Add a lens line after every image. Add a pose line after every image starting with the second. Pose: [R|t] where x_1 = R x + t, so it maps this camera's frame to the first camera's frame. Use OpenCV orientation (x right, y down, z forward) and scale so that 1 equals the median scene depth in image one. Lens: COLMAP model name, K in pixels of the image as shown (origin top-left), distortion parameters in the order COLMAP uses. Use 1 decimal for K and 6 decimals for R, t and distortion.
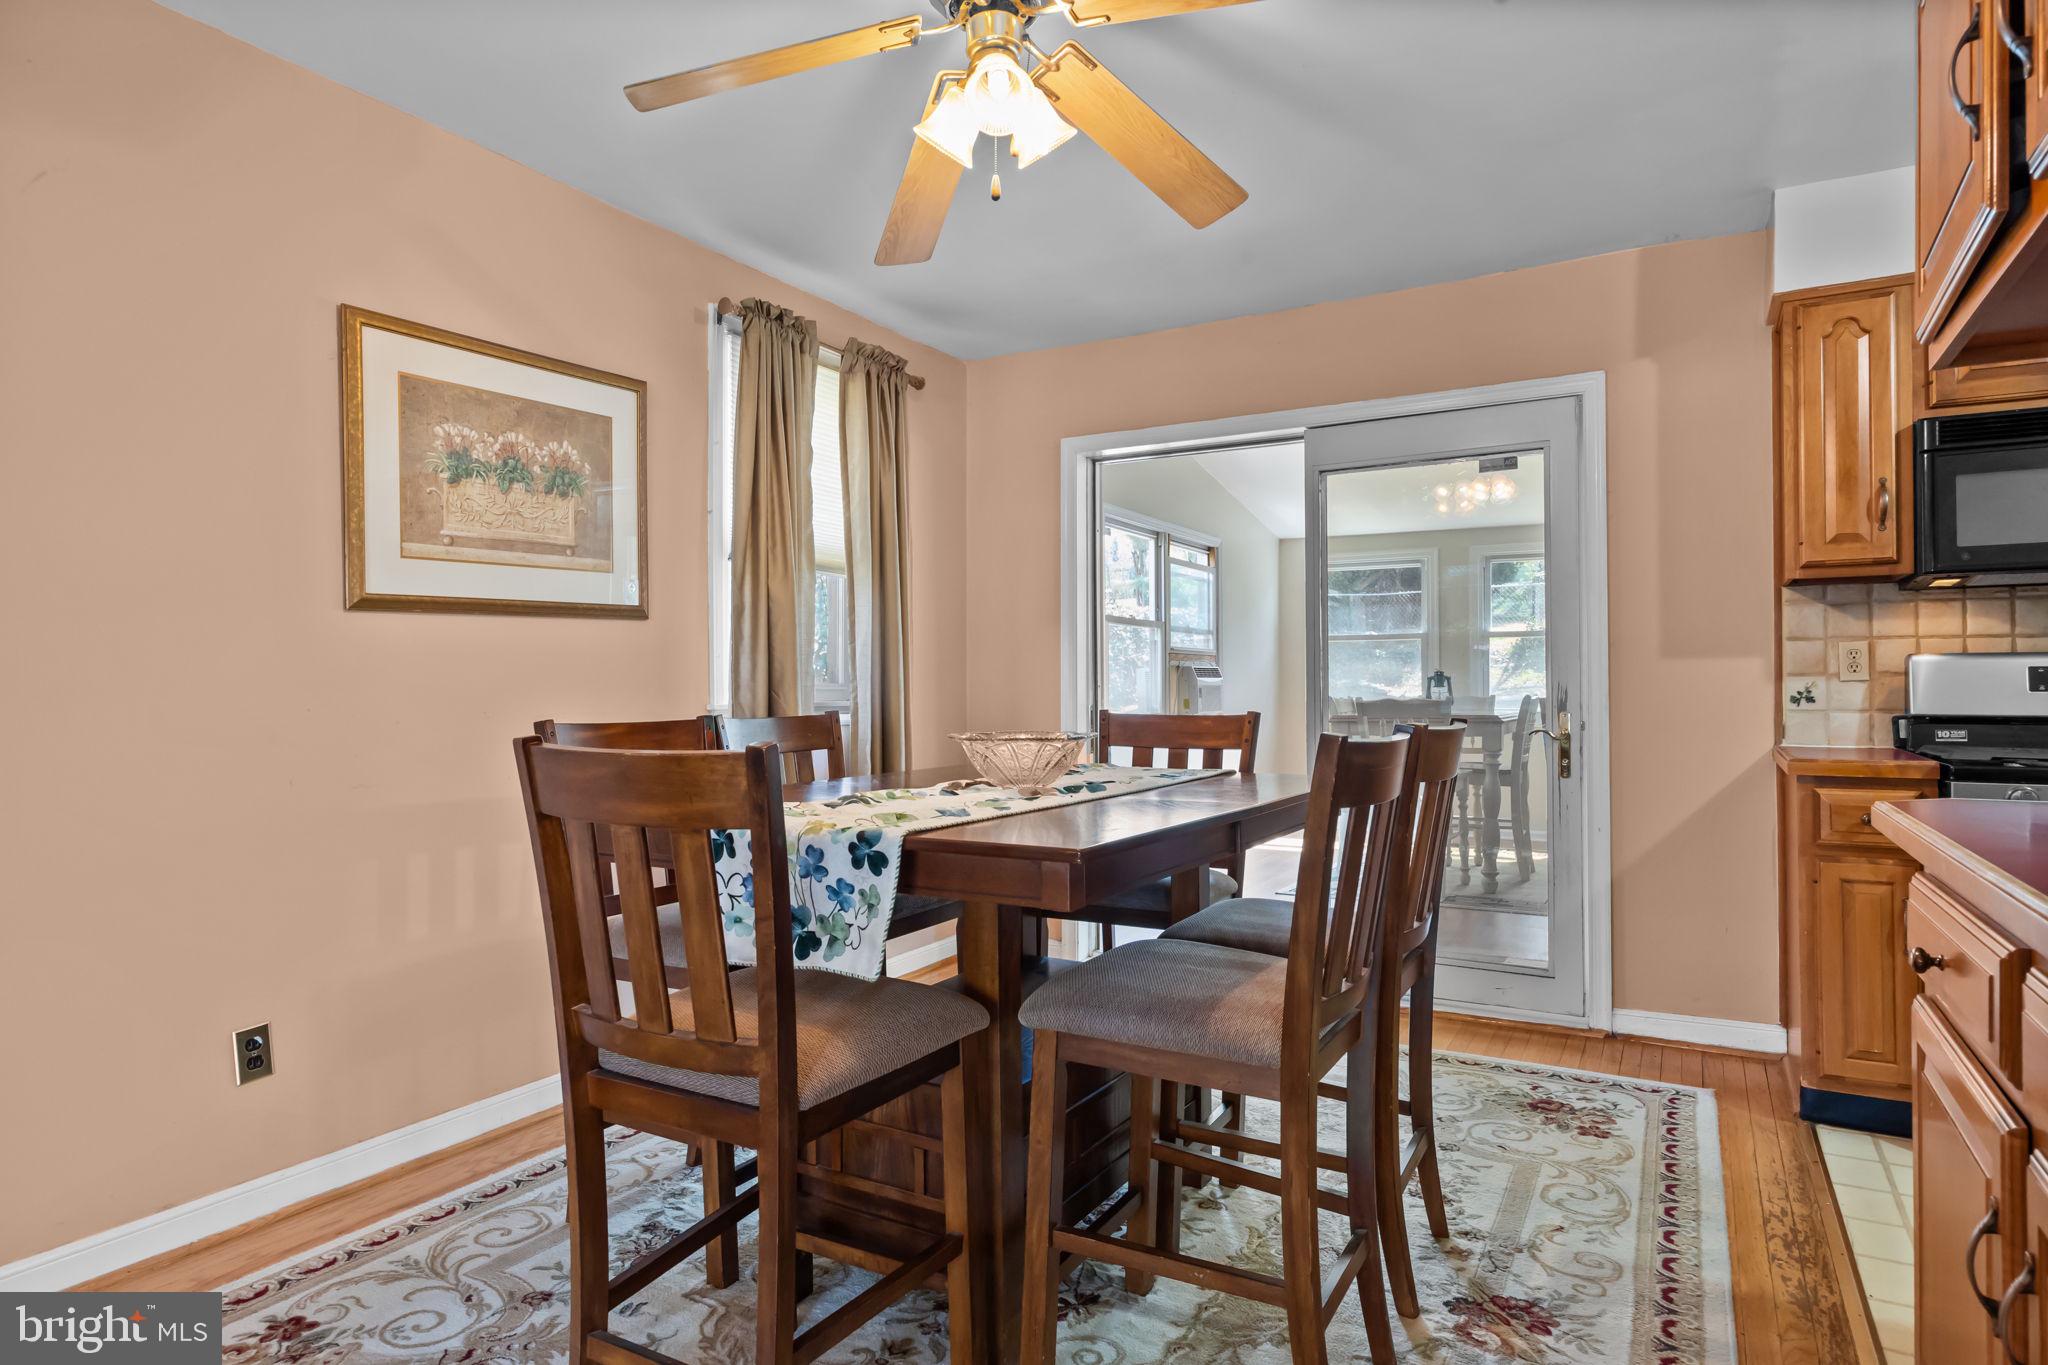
lens RADIAL K [[1149.8, 0, 1022.1], [0, 1149.8, 686.1], [0, 0, 1]] dist [0.003003, -0.005280]
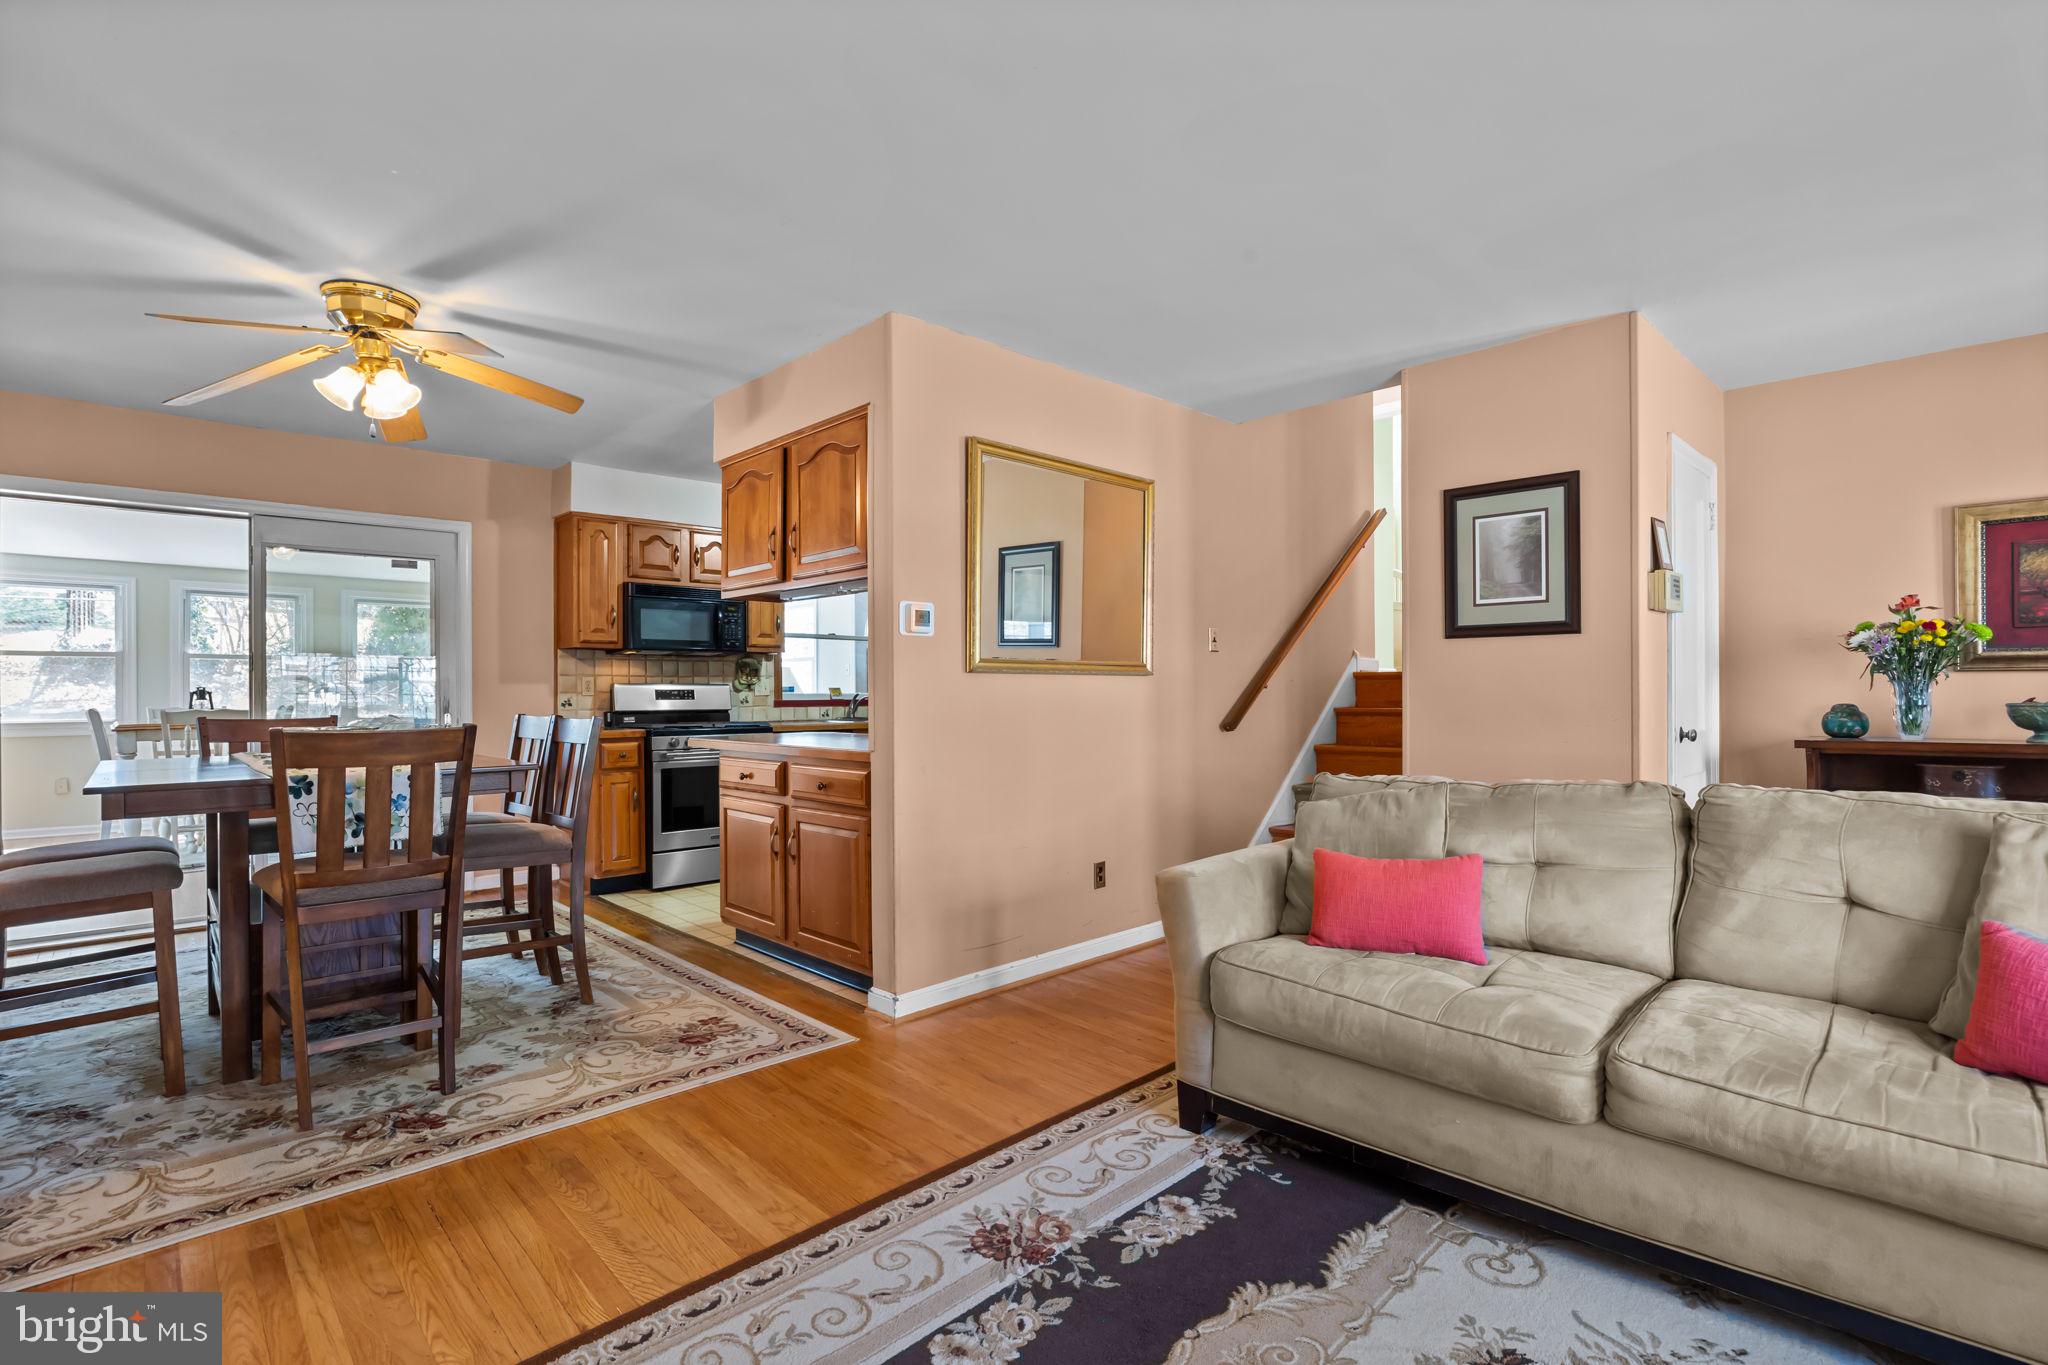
lens RADIAL K [[952.1, 0, 1044.4], [0, 952.1, 683.9], [0, 0, 1]] dist [-0.012001, 0.000733]
pose [[0.266072, 0.010504, 0.963896, -0.805996], [0.004406, 0.999917, -0.012112, -0.001332], [-0.963943, 0.007469, 0.266003, -0.300418]]
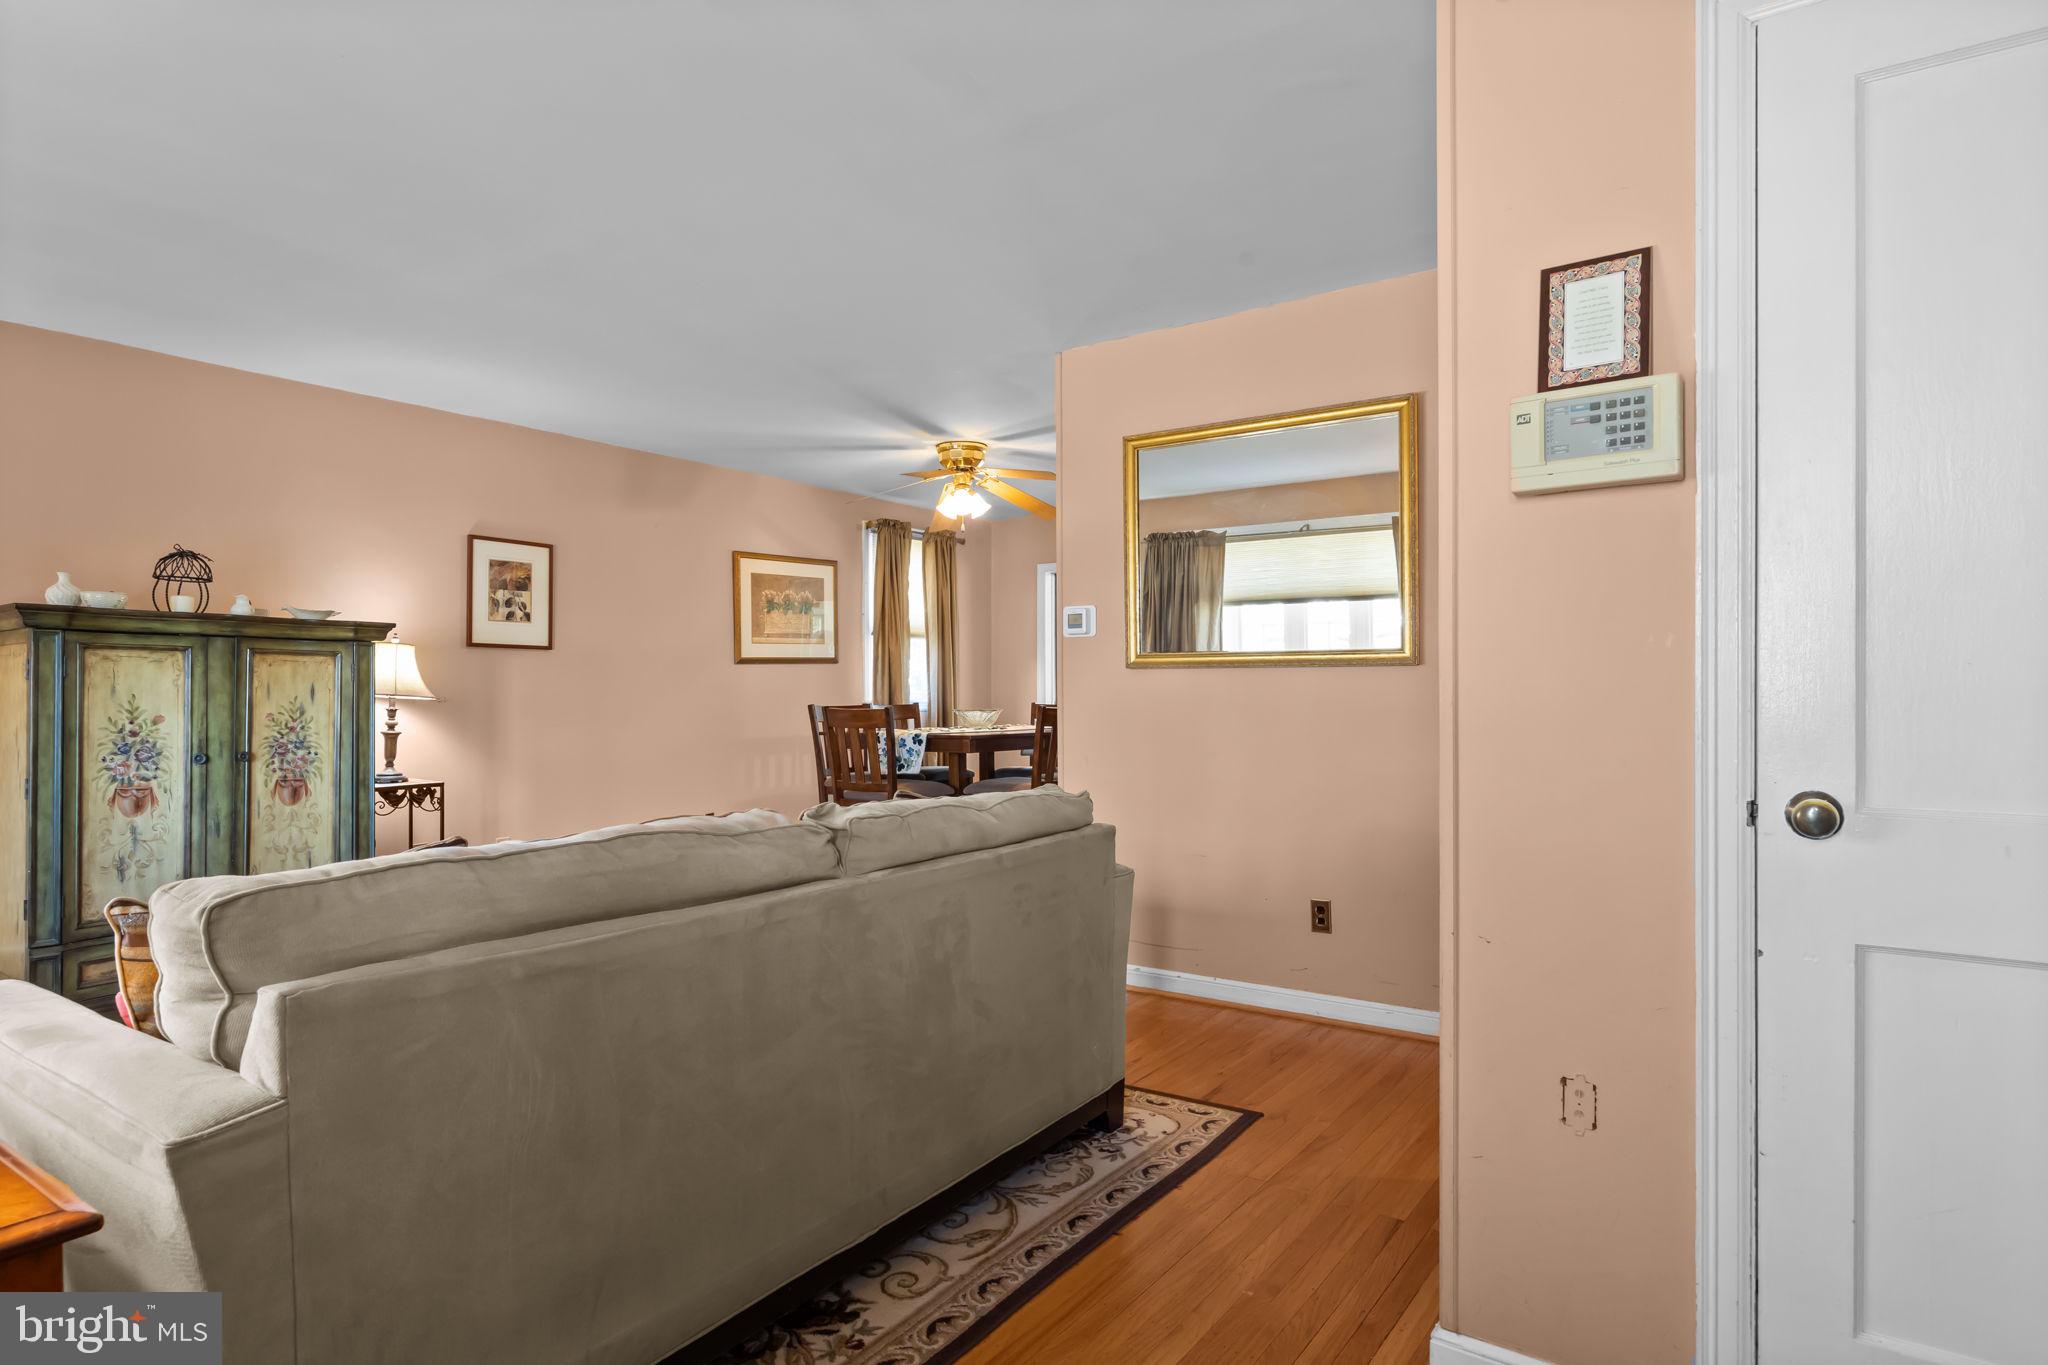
lens RADIAL K [[1102.3, 0, 1026.6], [0, 1102.3, 693.9], [0, 0, 1]] dist [-0.005724, 0.000032]
pose [[0.995912, 0.000781, -0.090321, 0.272888], [-0.000520, 0.999996, 0.002910, -0.002714], [0.090323, -0.002852, 0.995908, -1.264776]]
